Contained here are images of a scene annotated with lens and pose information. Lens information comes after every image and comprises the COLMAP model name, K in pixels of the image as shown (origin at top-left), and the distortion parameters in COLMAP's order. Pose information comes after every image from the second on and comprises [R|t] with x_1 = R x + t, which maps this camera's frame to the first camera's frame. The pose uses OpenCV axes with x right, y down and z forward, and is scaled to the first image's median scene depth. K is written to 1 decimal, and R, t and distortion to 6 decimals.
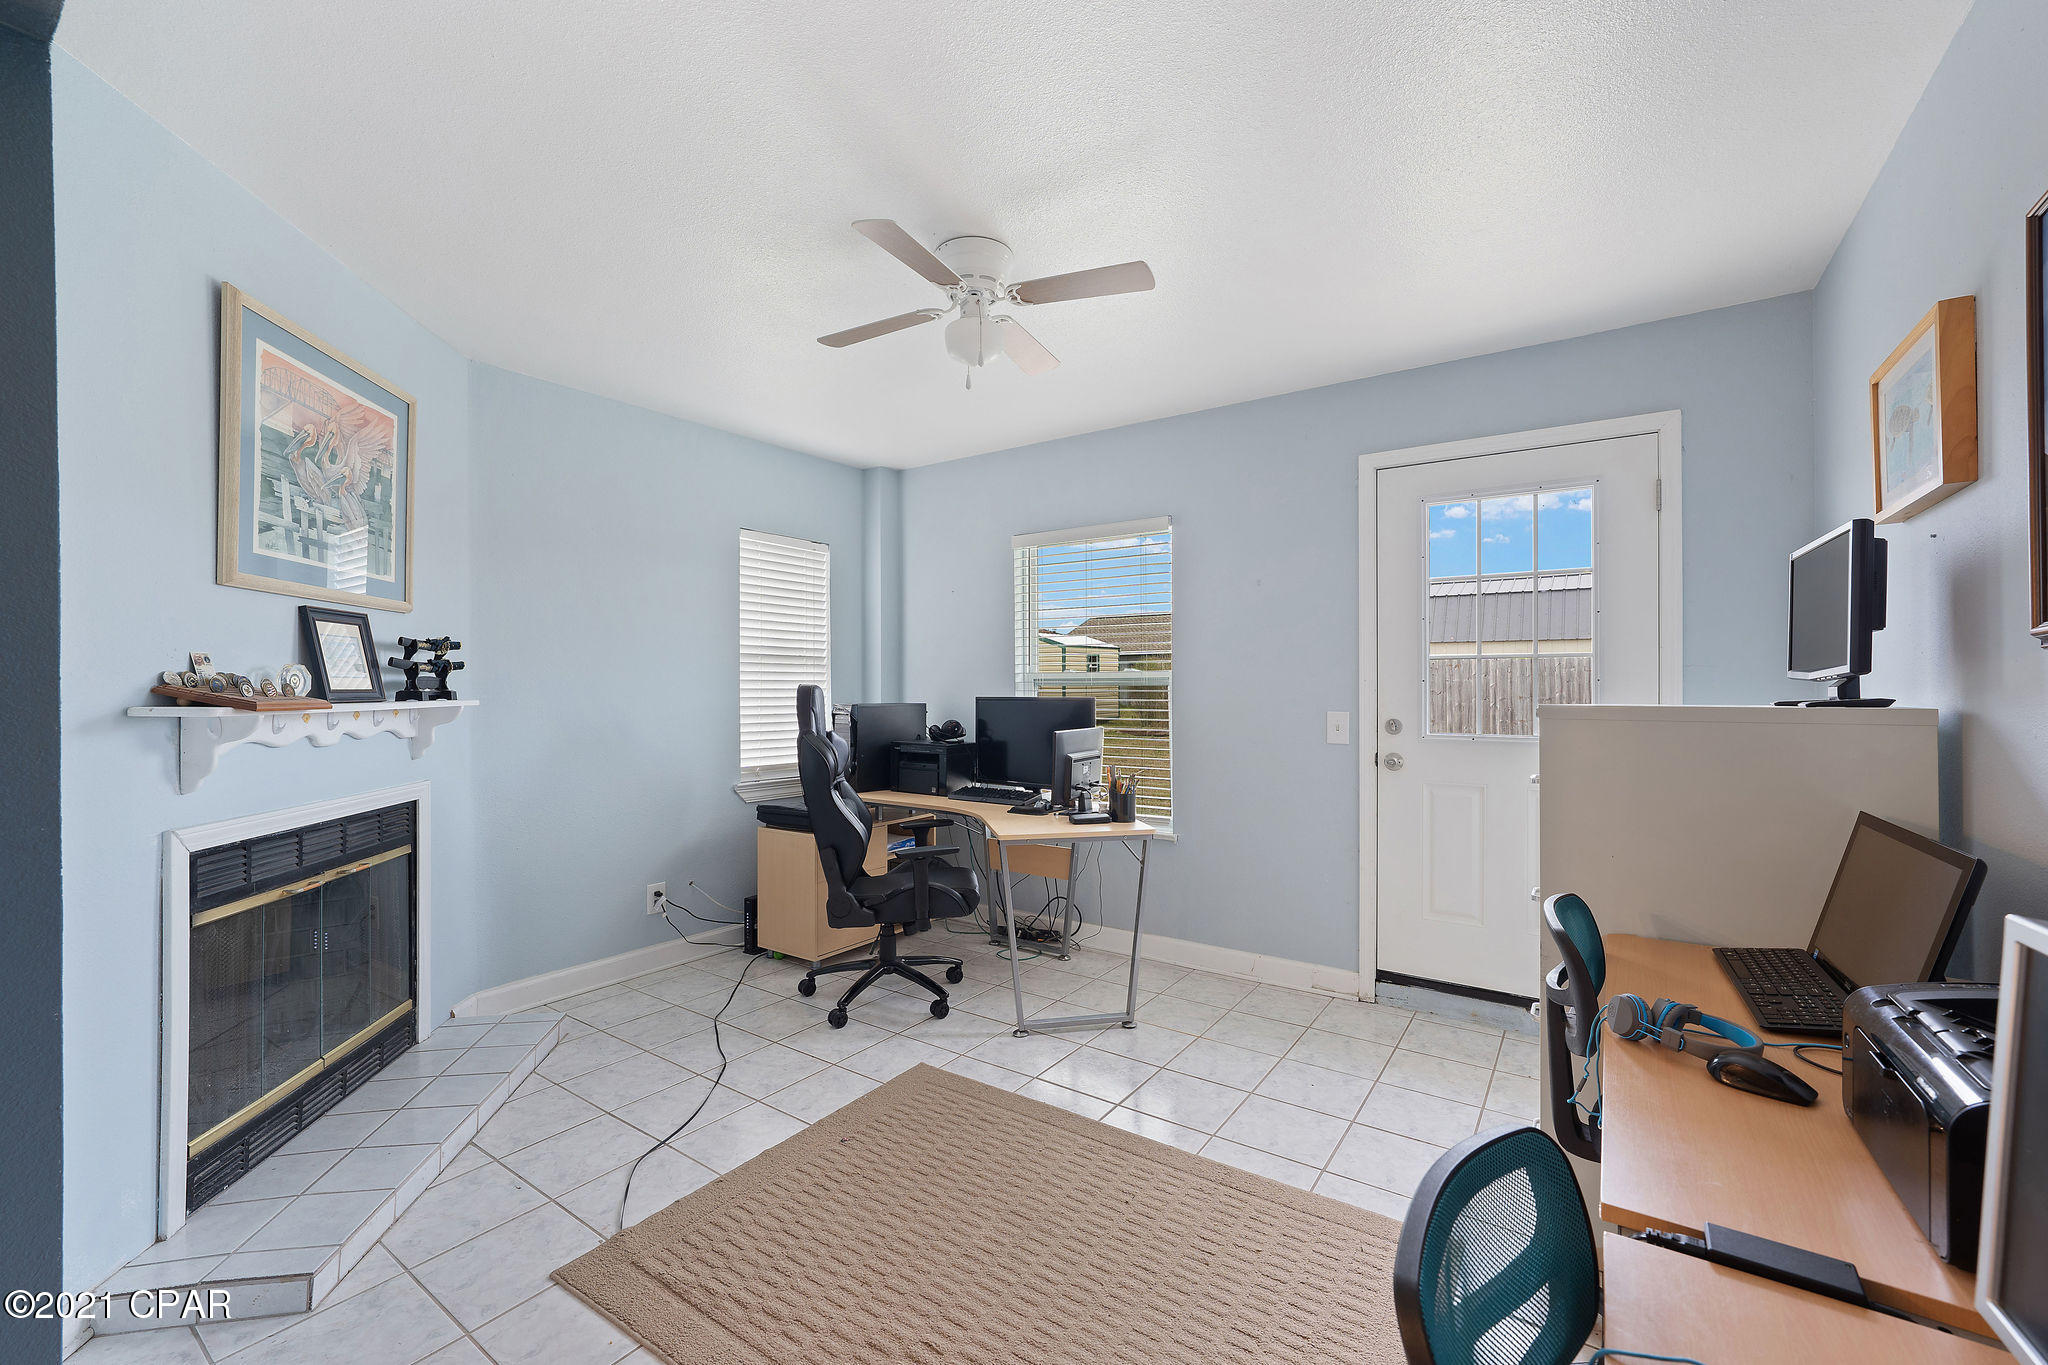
lens RADIAL K [[793.3, 0, 1024.0], [0, 793.3, 682.5], [0, 0, 1]] dist [-0.000561, 0.000115]
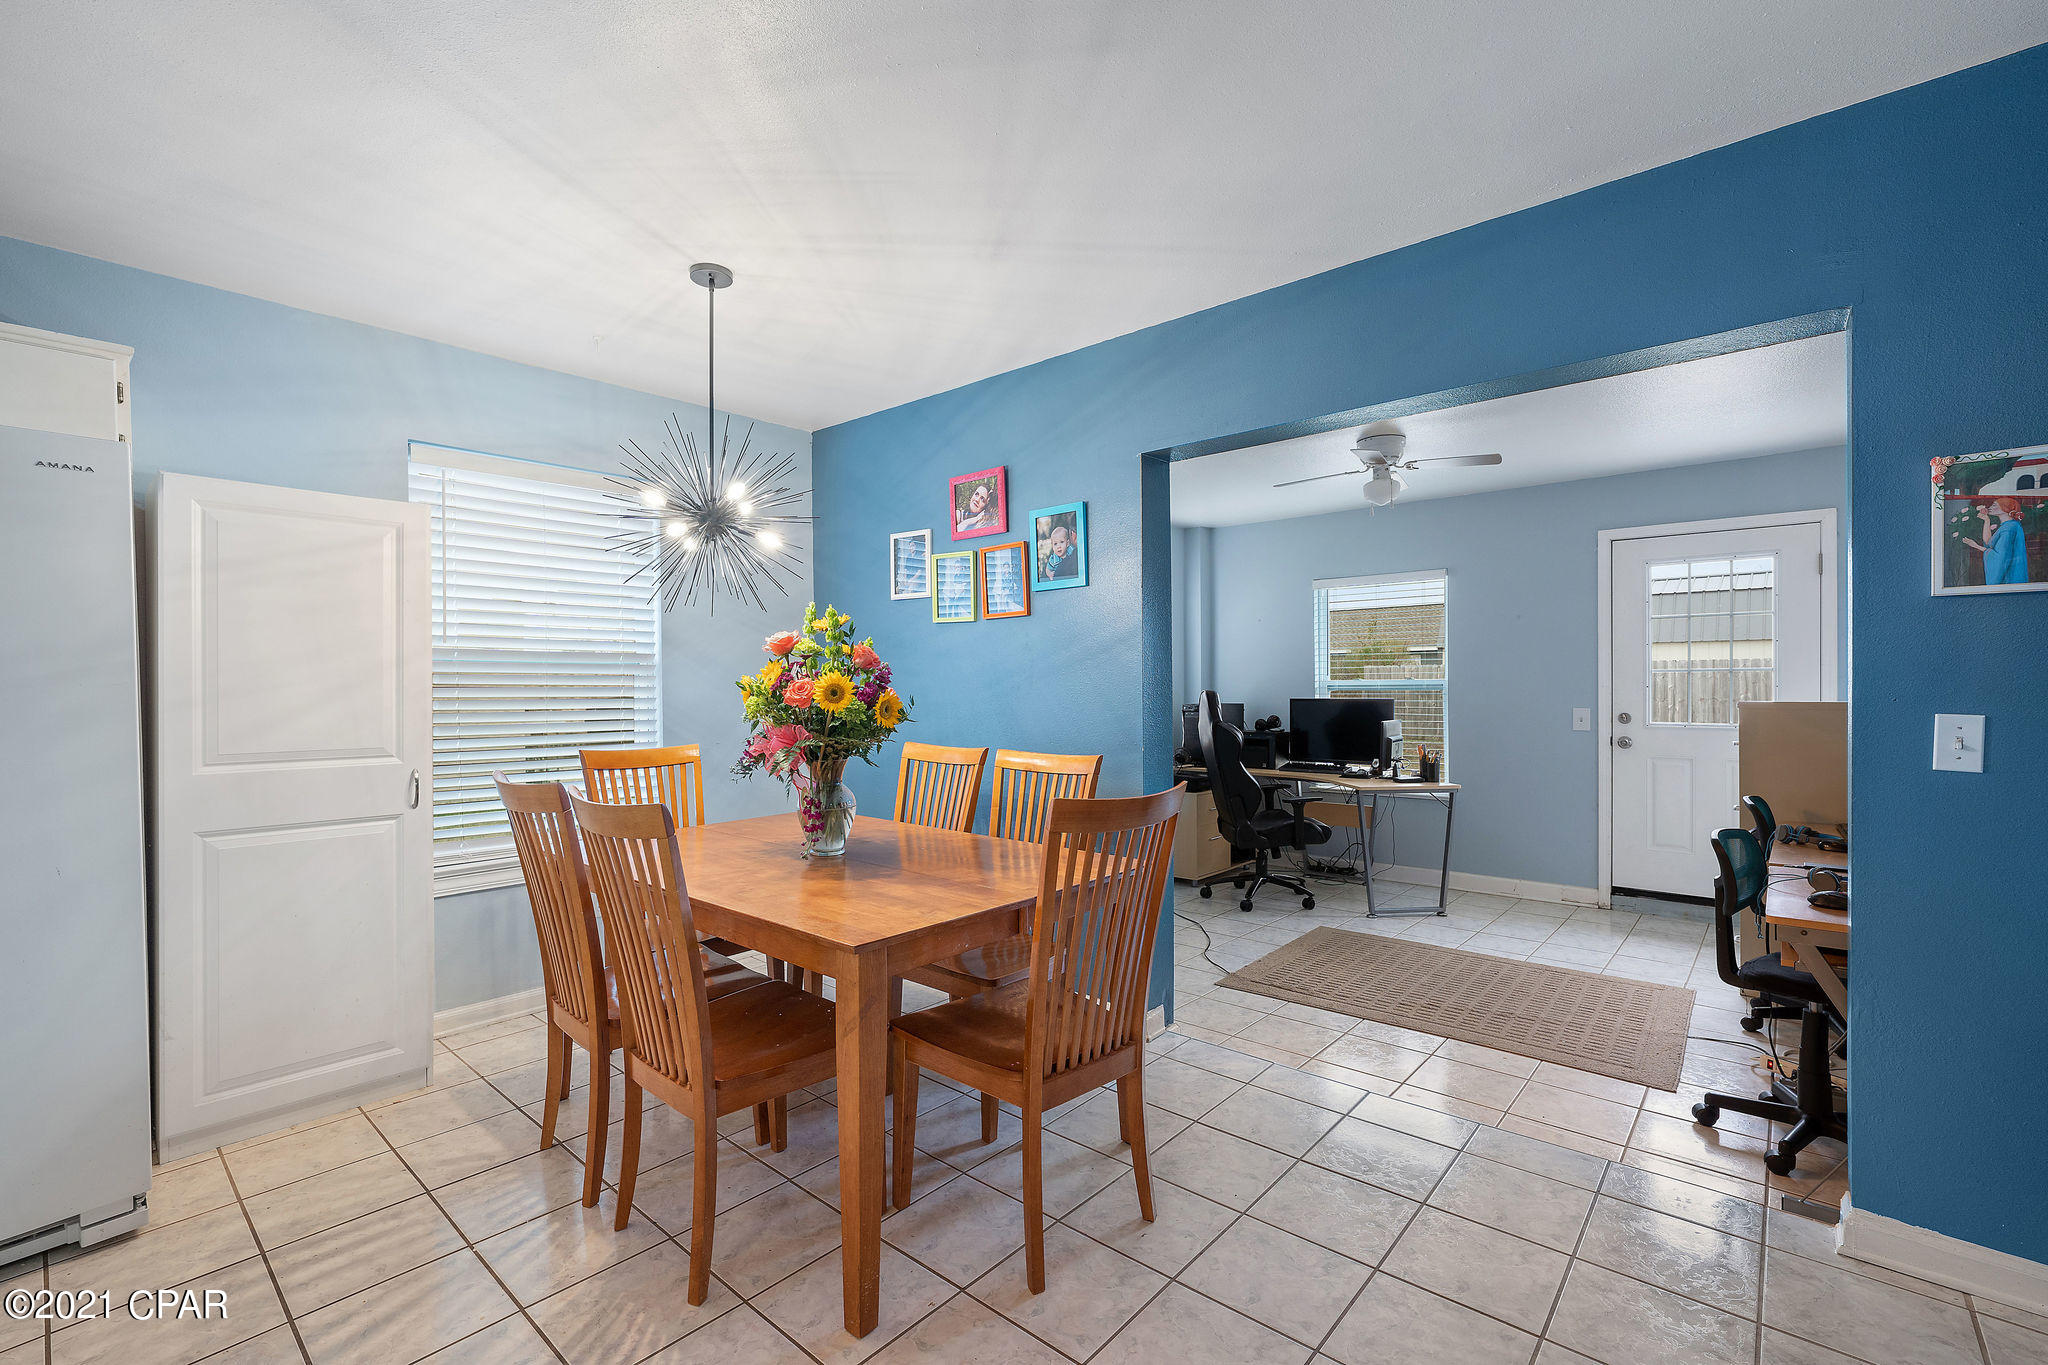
lens RADIAL K [[885.4, 0, 1014.2], [0, 885.4, 687.6], [0, 0, 1]] dist [0.007833, -0.000131]
pose [[0.995878, -0.002818, -0.090658, -0.612309], [0.003089, 0.999991, 0.002851, -0.010518], [0.090650, -0.003120, 0.995878, -0.884114]]
